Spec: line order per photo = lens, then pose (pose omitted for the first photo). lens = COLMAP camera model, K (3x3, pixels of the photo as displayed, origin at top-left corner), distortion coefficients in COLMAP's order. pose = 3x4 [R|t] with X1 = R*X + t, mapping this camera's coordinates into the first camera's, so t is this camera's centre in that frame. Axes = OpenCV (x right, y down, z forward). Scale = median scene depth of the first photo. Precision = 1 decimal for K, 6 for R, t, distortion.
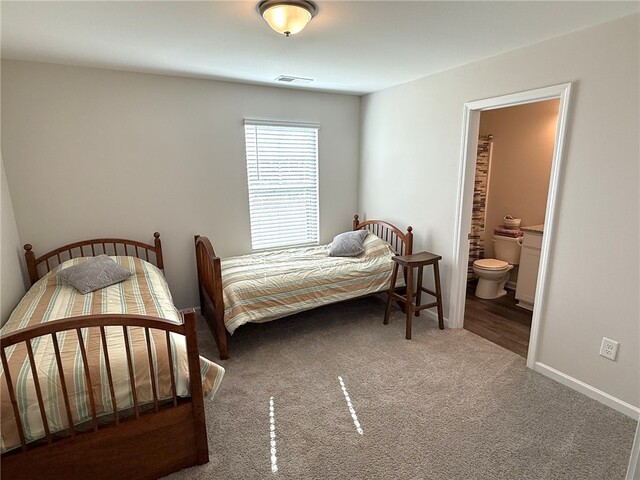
lens RADIAL K [[343.2, 0, 323.2], [0, 343.2, 240.9], [0, 0, 1]] dist [0.012462, 0.000727]
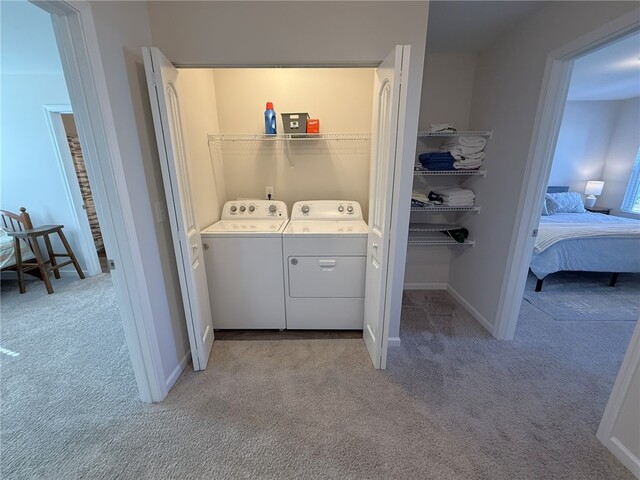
lens RADIAL K [[258.7, 0, 323.2], [0, 258.7, 242.1], [0, 0, 1]] dist [-0.005349, -0.000295]
pose [[0.475087, -0.237124, 0.847387, -0.024216], [0.184636, 0.968432, 0.167479, 0.100531], [-0.860350, 0.076891, 0.503871, -0.268761]]
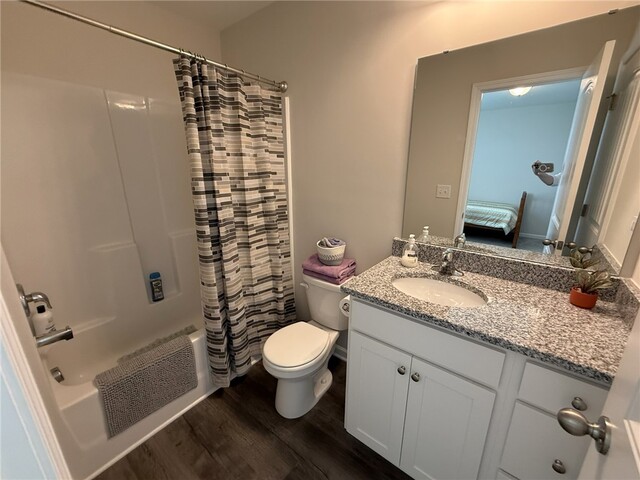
lens RADIAL K [[258.7, 0, 319.5], [0, 258.7, 239.7], [0, 0, 1]] dist [-0.005349, -0.000295]
pose [[0.921100, -0.093594, 0.377909, 0.394294], [0.075142, 0.995161, 0.063315, -0.099236], [-0.382006, -0.029923, 0.923675, 0.658860]]
